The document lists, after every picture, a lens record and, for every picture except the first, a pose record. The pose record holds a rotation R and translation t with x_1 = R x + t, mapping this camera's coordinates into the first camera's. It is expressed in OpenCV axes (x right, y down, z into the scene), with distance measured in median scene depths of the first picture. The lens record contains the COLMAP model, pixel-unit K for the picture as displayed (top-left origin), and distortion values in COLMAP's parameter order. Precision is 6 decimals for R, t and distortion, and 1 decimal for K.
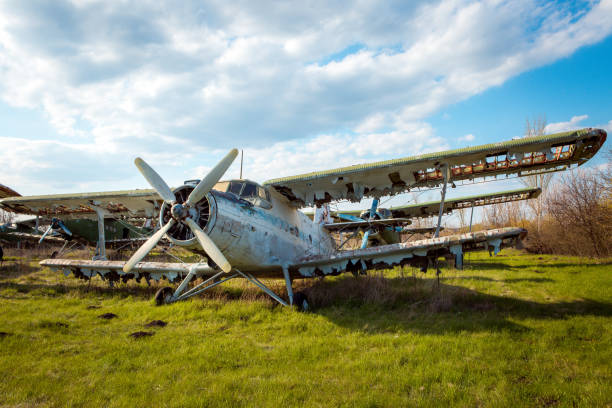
lens RADIAL K [[623.6, 0, 304.9], [0, 623.6, 204.6], [0, 0, 1]] dist [-0.027969, 0.000000]
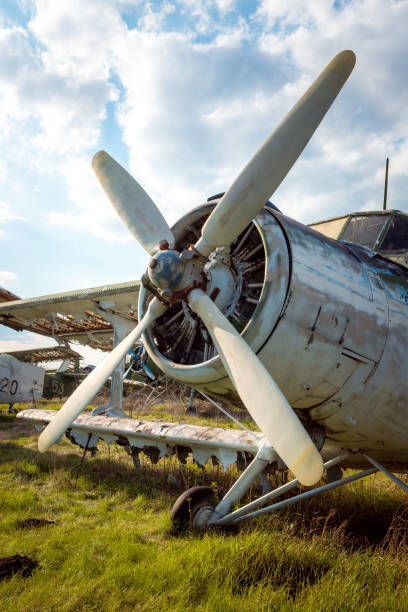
lens RADIAL K [[623.6, 0, 201.6], [0, 623.6, 311.1], [0, 0, 1]] dist [-0.027969, 0.000000]
pose [[0.903891, -0.020897, -0.427252, -0.045064], [-0.017475, 0.996168, -0.085693, 0.054258], [0.427405, 0.084923, 0.900063, 0.658683]]
